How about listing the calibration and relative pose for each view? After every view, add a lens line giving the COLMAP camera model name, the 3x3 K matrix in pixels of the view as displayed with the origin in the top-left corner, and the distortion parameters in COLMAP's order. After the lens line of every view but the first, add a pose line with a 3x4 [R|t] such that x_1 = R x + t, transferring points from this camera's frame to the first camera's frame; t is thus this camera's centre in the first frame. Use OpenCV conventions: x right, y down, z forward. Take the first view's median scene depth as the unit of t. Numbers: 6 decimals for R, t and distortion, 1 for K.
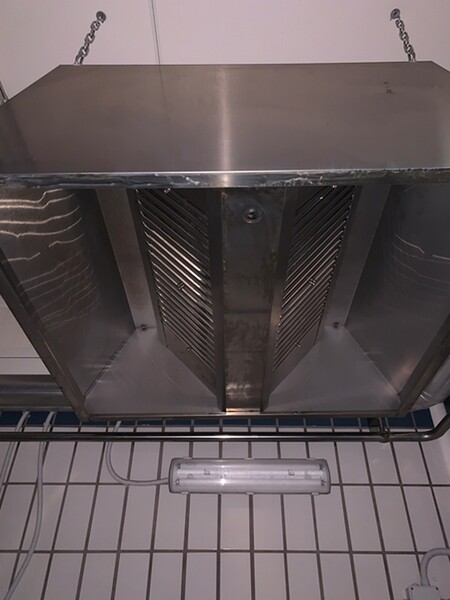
lens RADIAL K [[452.0, 0, 225.0], [0, 452.0, 300.0], [0, 0, 1]] dist [-0.030141, 0.000600]
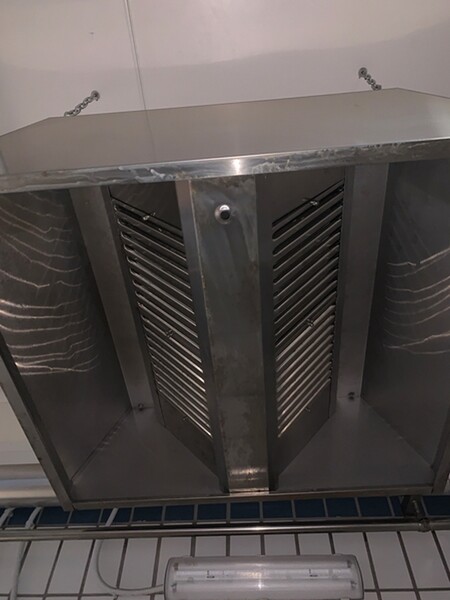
lens RADIAL K [[455.1, 0, 225.0], [0, 455.1, 300.0], [0, 0, 1]] dist [-0.038209, 0.000469]
pose [[0.997529, -0.052510, -0.046665, 0.051943], [0.036703, 0.955977, -0.291136, 0.143102], [0.059898, 0.288704, 0.955543, 0.069533]]
